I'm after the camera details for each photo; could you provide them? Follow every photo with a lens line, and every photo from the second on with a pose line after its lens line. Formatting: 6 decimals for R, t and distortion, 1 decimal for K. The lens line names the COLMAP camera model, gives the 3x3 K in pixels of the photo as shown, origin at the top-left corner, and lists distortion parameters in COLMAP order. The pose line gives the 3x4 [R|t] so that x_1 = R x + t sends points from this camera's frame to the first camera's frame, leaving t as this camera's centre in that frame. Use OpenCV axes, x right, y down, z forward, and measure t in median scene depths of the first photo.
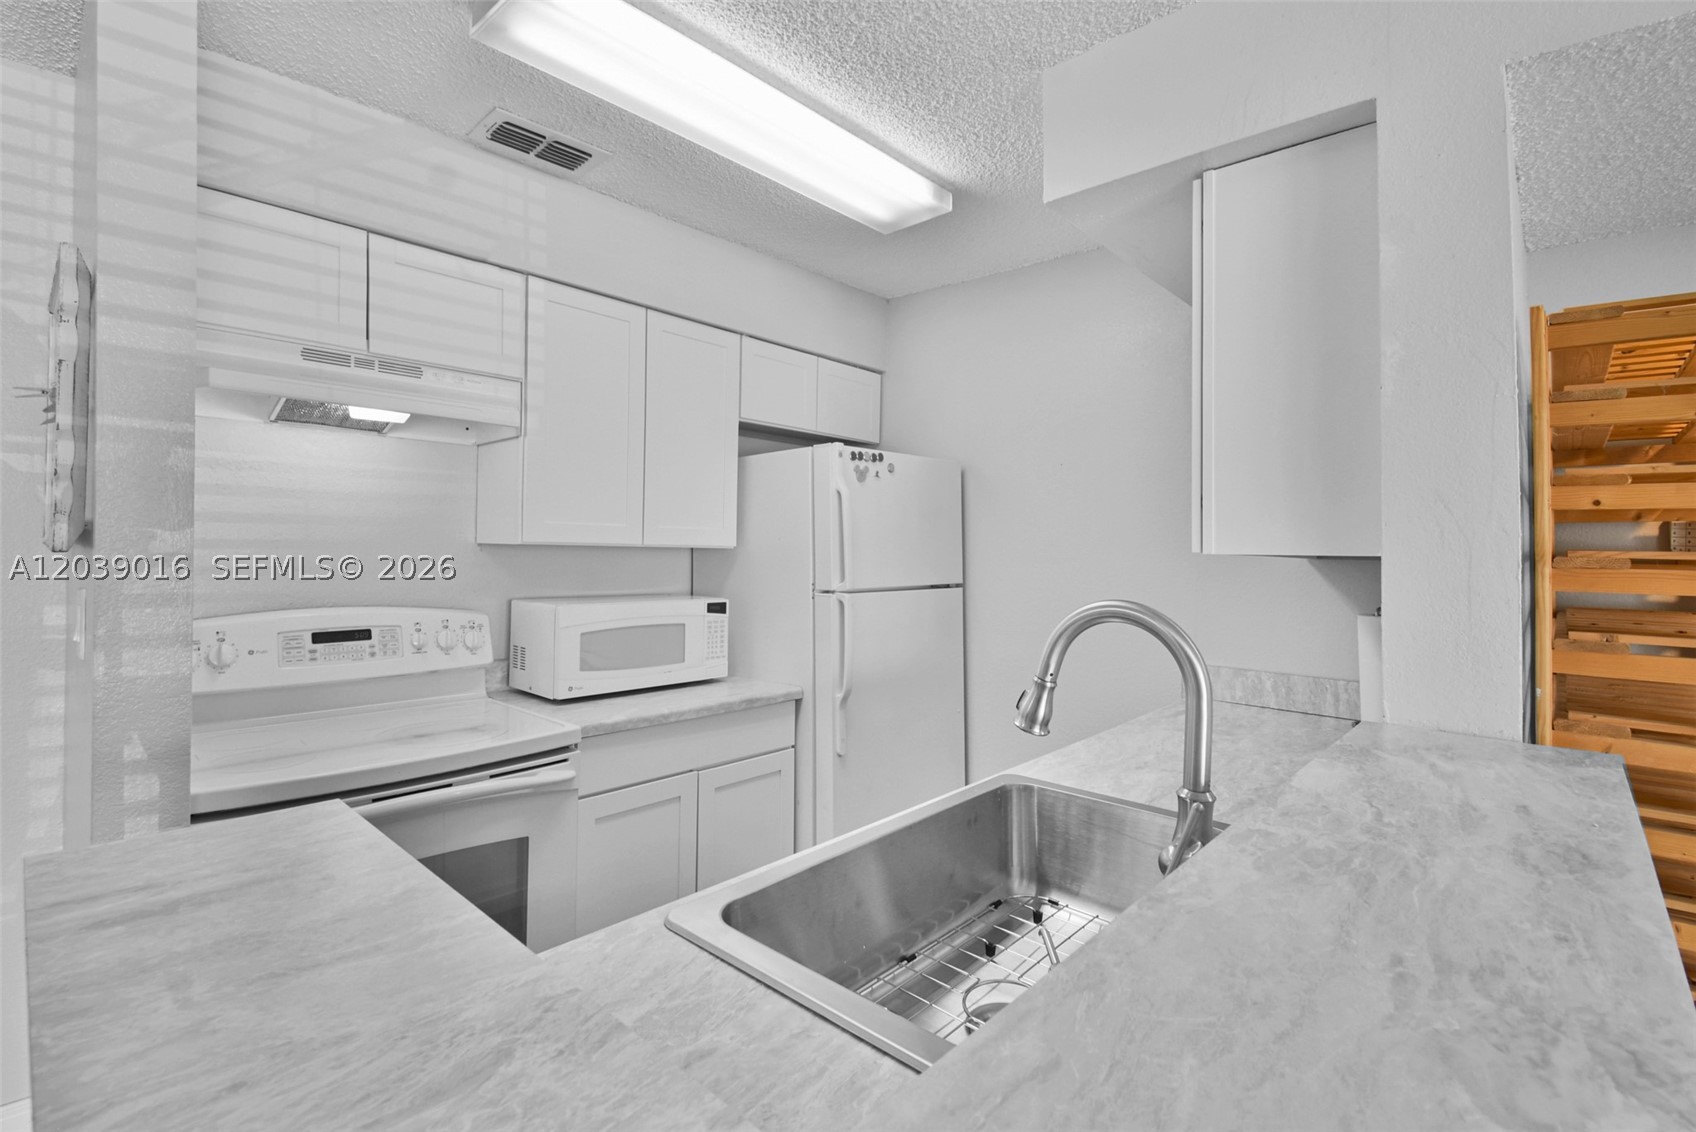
lens RADIAL K [[763.0, 0, 853.4], [0, 763.0, 532.3], [0, 0, 1]] dist [0.004914, -0.016647]
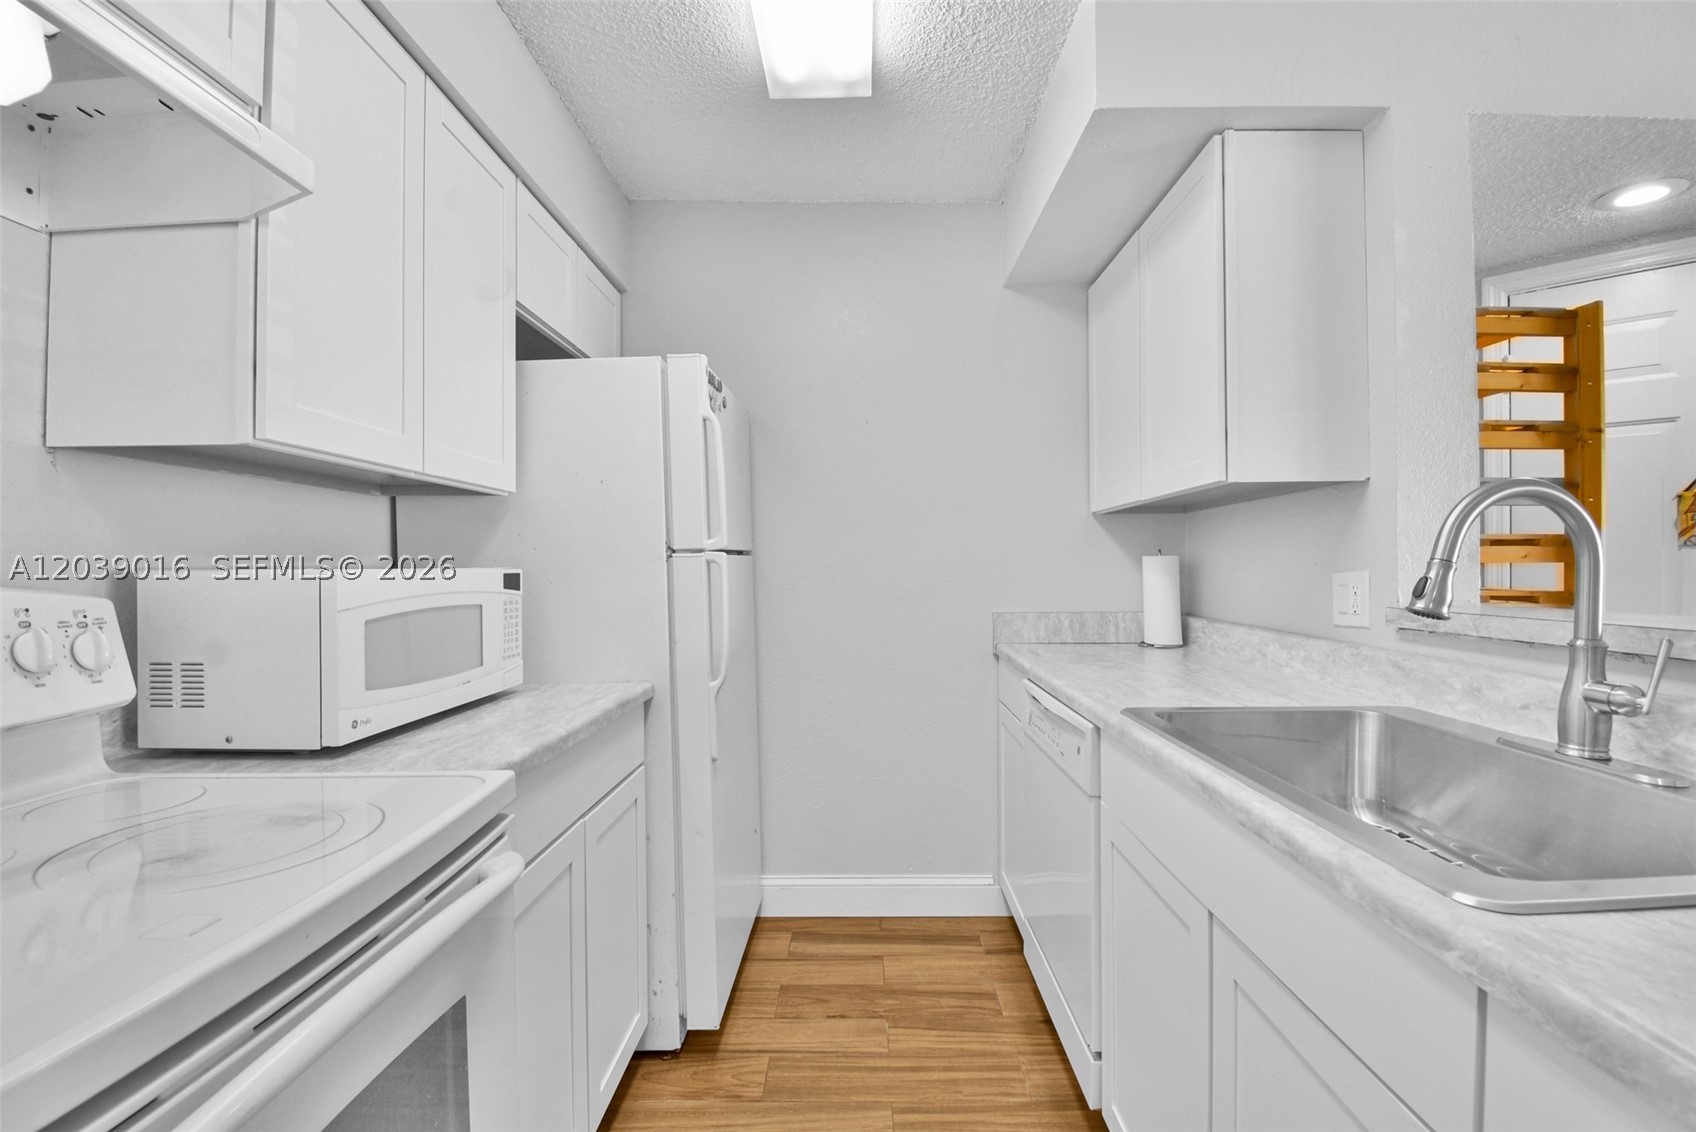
lens RADIAL K [[745.2, 0, 859.7], [0, 745.2, 563.0], [0, 0, 1]] dist [0.003254, -0.018714]
pose [[0.749470, -0.021455, 0.661691, -0.445506], [0.005204, 0.999635, 0.026519, 0.079741], [-0.662018, -0.016431, 0.749308, 0.375353]]
